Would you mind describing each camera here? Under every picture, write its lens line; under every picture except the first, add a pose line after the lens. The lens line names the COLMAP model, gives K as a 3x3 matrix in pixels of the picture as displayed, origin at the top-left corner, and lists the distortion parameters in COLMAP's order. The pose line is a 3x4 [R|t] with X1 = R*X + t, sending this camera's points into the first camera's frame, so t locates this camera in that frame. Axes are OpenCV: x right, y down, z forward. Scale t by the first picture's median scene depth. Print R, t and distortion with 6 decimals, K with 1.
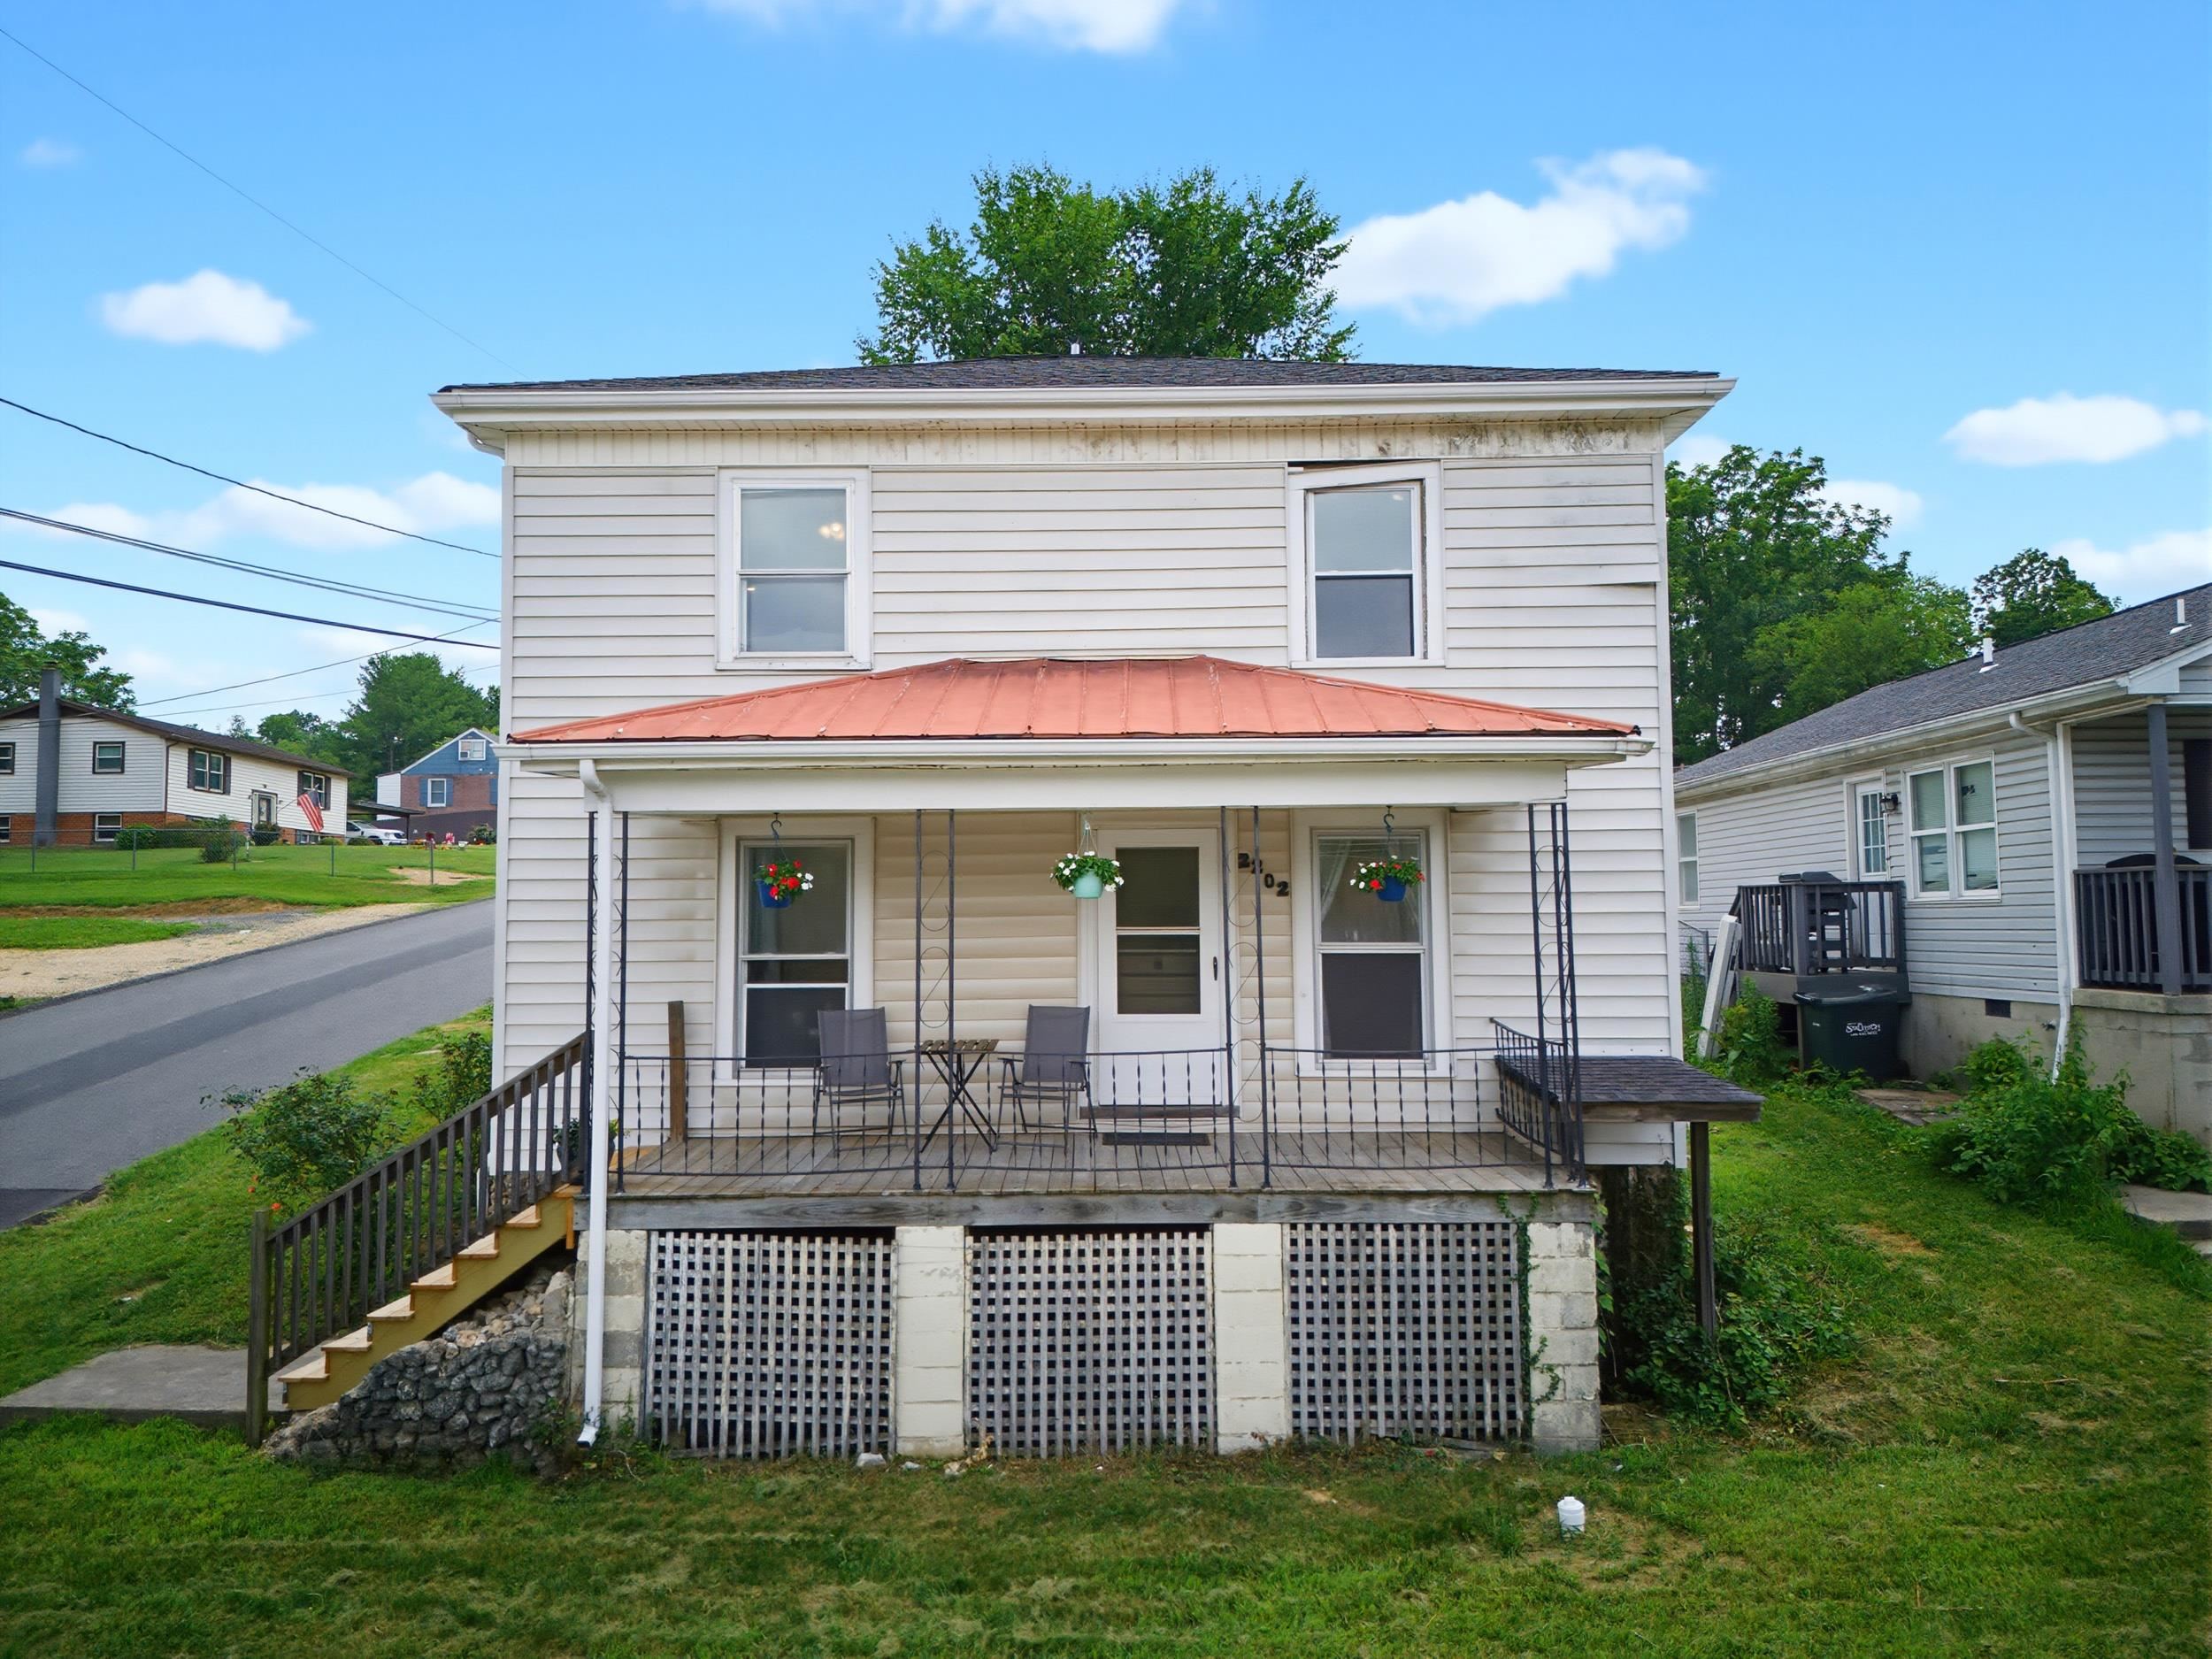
lens RADIAL K [[1555.3, 0, 1104.8], [0, 1555.3, 827.7], [0, 0, 1]] dist [0.042788, -0.032219]
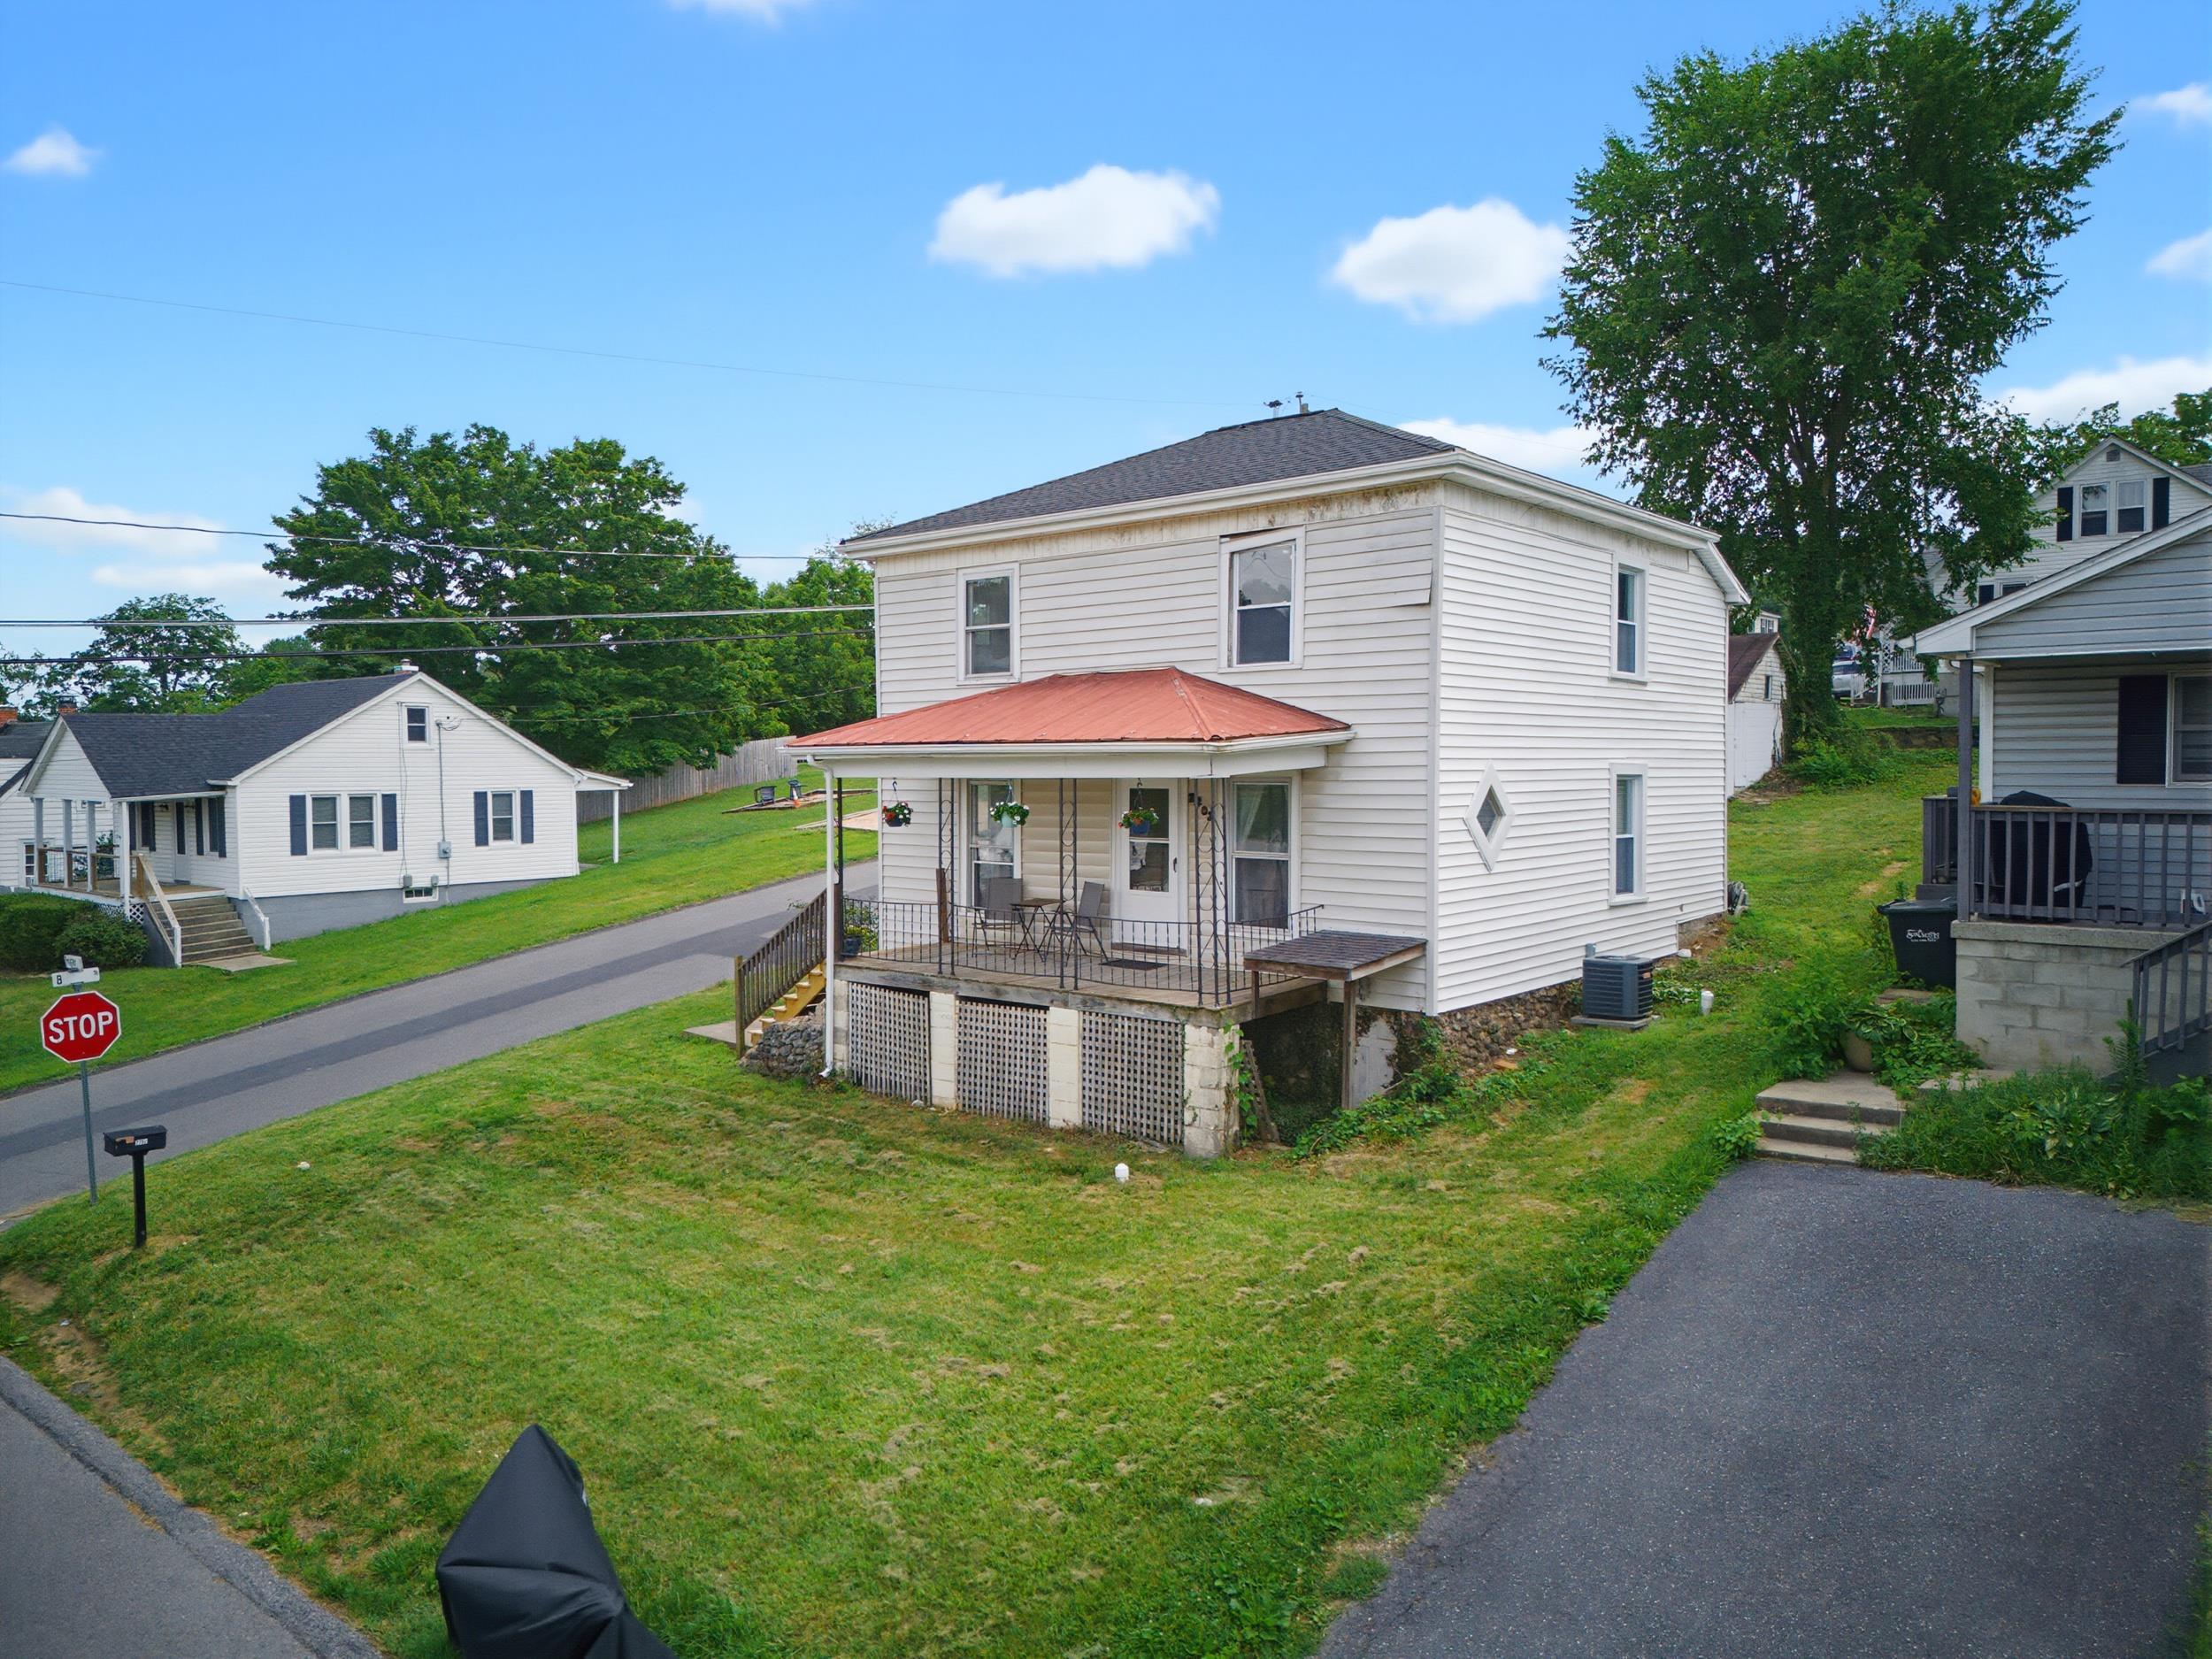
lens RADIAL K [[1555.3, 0, 1103.2], [0, 1555.3, 831.4], [0, 0, 1]] dist [0.042788, -0.032219]
pose [[0.765681, 0.030277, -0.642507, 1.280531], [0.039898, 0.994732, 0.094423, -0.120014], [0.641981, -0.097933, 0.760440, -0.326922]]
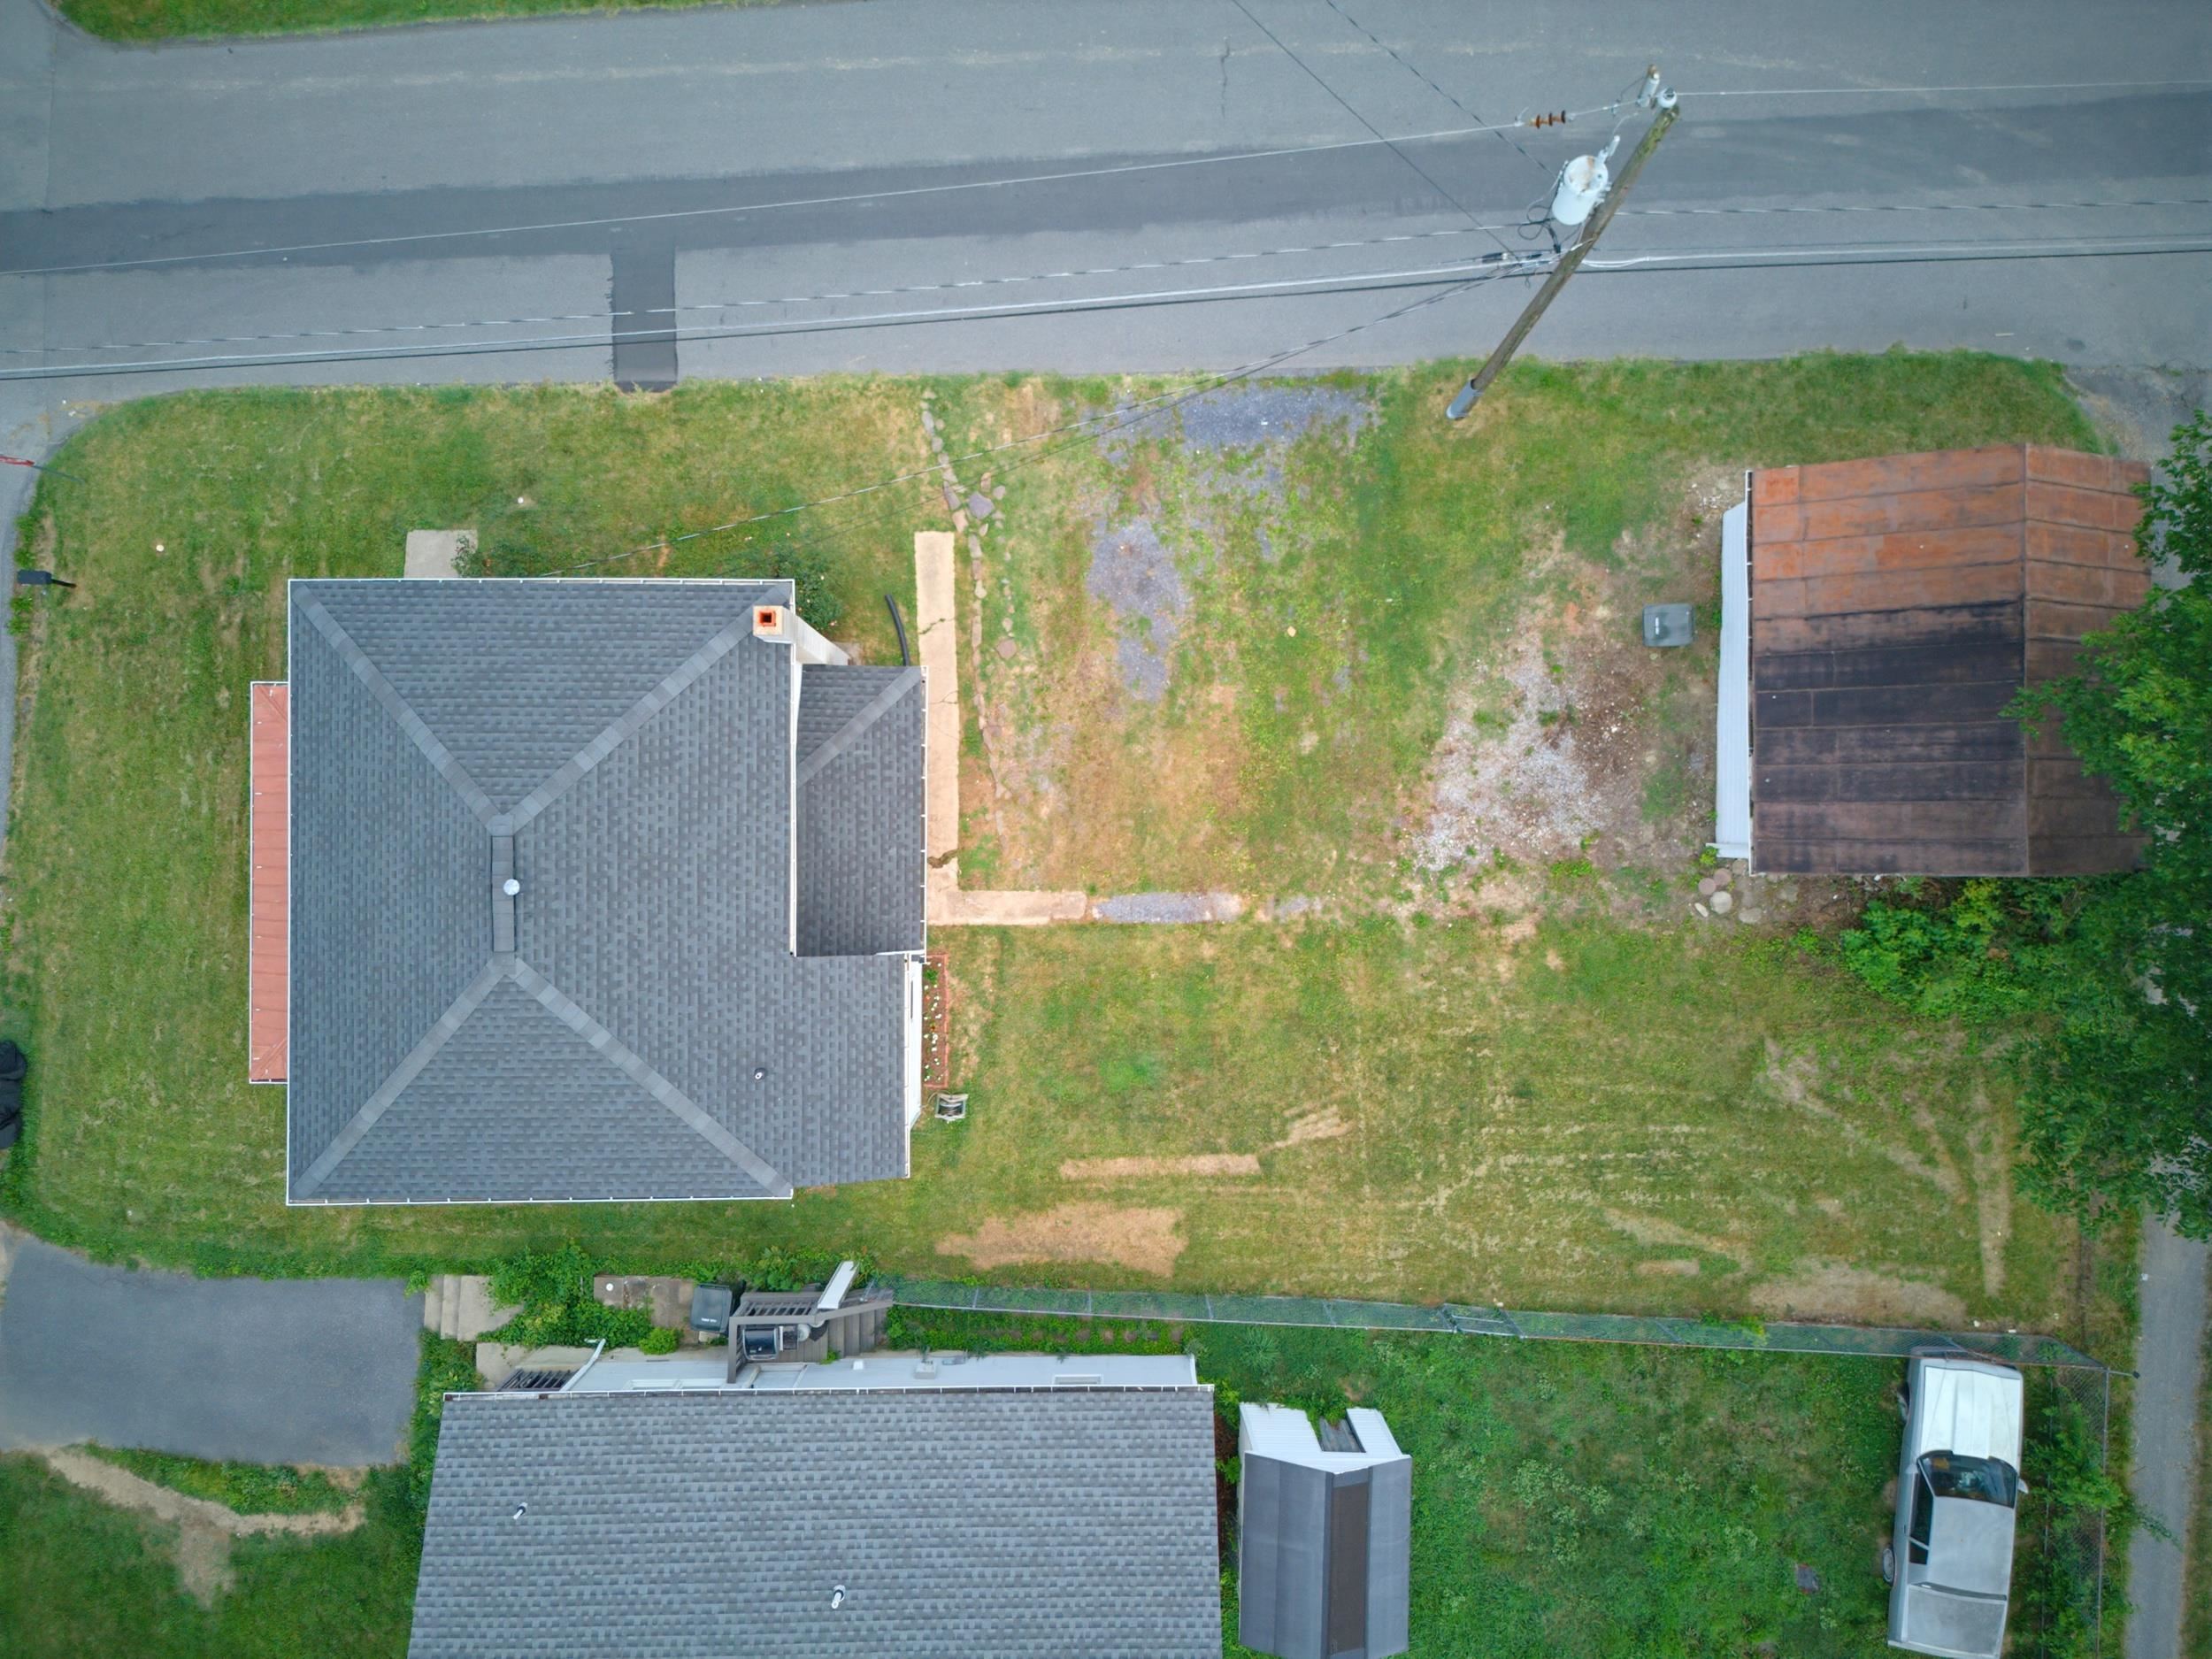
lens RADIAL K [[1555.3, 0, 1115.2], [0, 1555.3, 823.1], [0, 0, 1]] dist [0.042788, -0.032219]
pose [[0.003178, 0.999977, 0.005937, -0.142130], [0.057495, -0.006110, 0.998327, -2.826050], [0.998341, -0.002832, -0.057513, 2.723145]]
